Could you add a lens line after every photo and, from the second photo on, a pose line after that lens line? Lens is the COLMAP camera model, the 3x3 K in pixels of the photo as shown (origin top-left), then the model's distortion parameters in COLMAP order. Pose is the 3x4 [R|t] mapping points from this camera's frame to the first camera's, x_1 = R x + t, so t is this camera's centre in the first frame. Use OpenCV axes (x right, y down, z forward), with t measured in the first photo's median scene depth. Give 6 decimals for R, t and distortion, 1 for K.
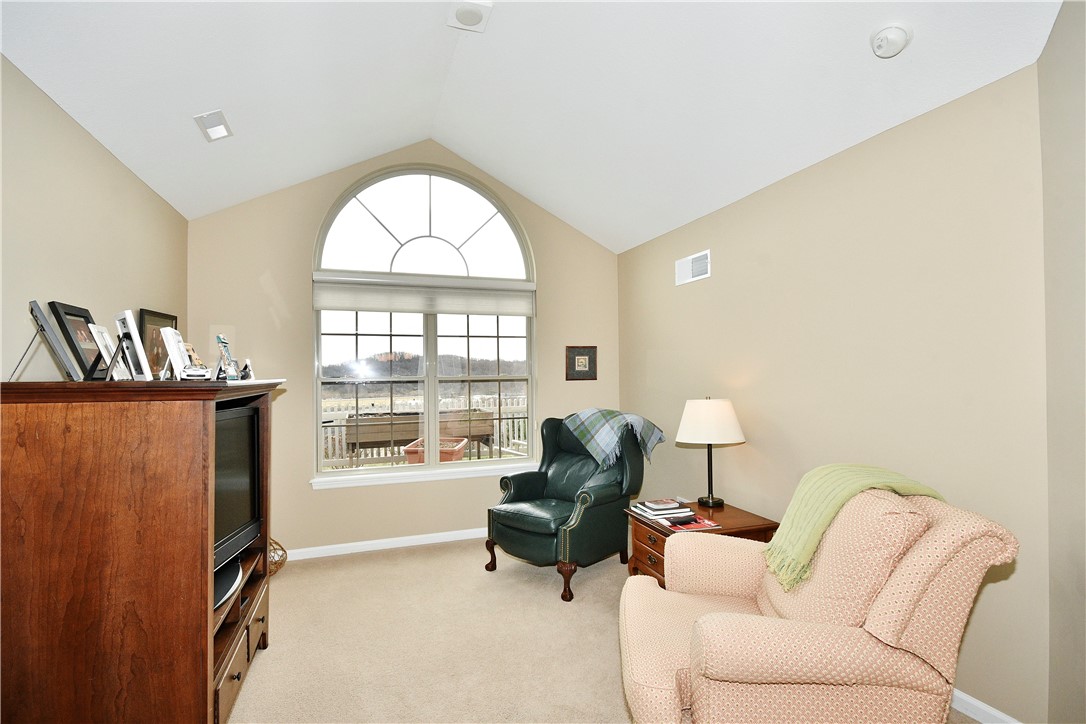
lens RADIAL K [[506.9, 0, 544.5], [0, 506.9, 363.8], [0, 0, 1]] dist [0.001742, -0.001450]
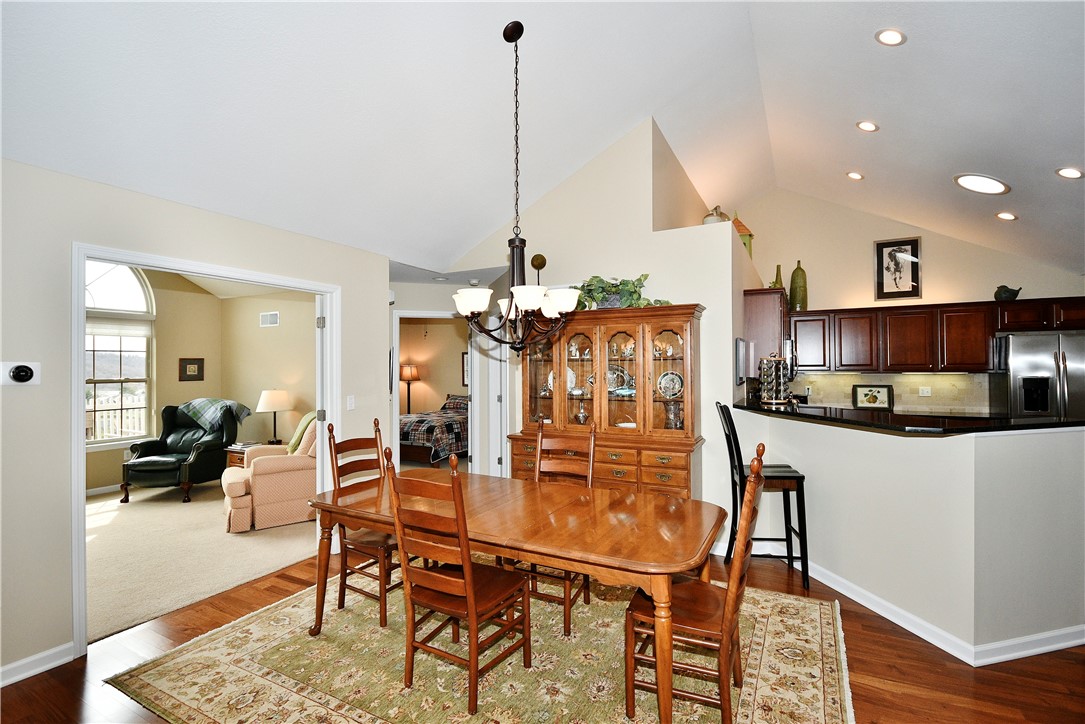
lens RADIAL K [[506.5, 0, 538.8], [0, 506.5, 360.3], [0, 0, 1]] dist [0.001742, -0.001450]
pose [[0.754824, 0.014702, 0.655763, -0.166564], [-0.009189, 0.999888, -0.011840, -0.025473], [-0.655863, 0.002911, 0.754874, -0.988223]]
